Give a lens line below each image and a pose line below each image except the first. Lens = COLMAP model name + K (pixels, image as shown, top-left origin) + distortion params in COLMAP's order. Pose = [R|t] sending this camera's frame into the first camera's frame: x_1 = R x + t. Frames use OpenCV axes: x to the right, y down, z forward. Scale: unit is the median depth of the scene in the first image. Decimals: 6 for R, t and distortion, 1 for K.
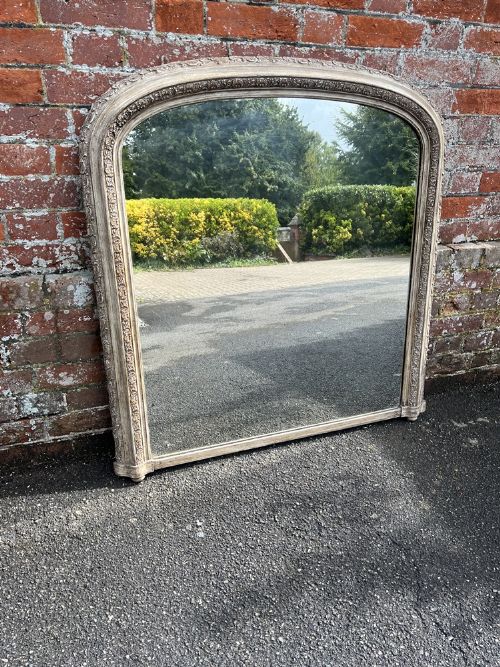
lens RADIAL K [[481.9, 0, 246.8], [0, 481.9, 330.0], [0, 0, 1]] dist [0.025075, -0.035778]
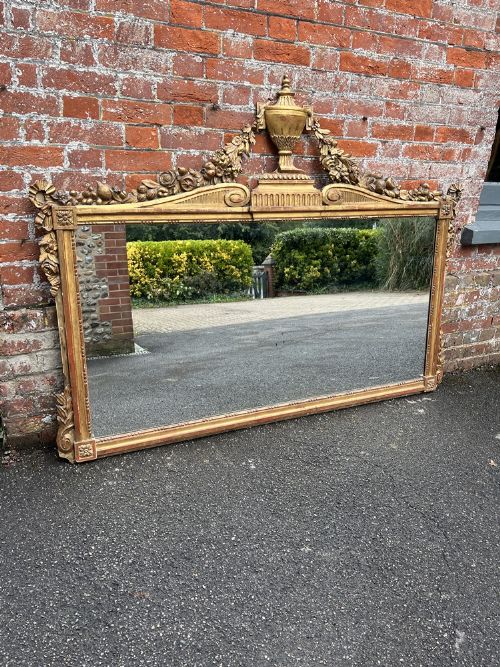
lens RADIAL K [[481.9, 0, 242.1], [0, 481.9, 336.0], [0, 0, 1]] dist [0.025075, -0.035778]
pose [[0.995222, -0.020865, 0.095386, -0.249981], [0.027826, 0.996999, -0.072234, 0.112349], [-0.093592, 0.074543, 0.992816, -0.507885]]
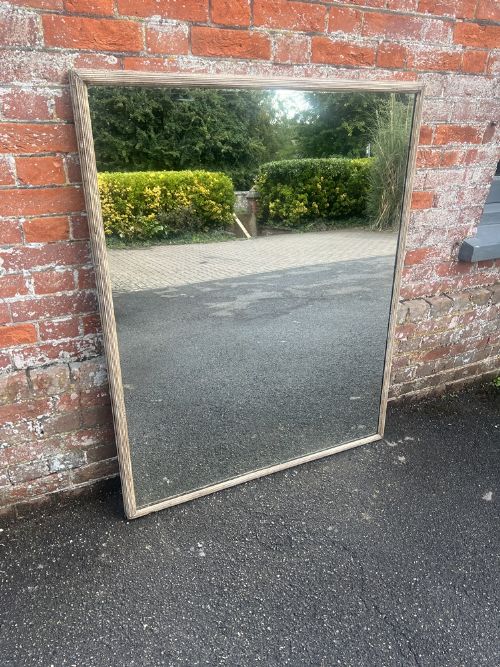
lens RADIAL K [[481.9, 0, 244.4], [0, 481.9, 332.6], [0, 0, 1]] dist [0.025075, -0.035778]
pose [[0.993556, -0.037710, 0.106885, -0.092845], [0.030278, 0.997064, 0.070329, -0.252437], [-0.109223, -0.066639, 0.991781, -0.262600]]
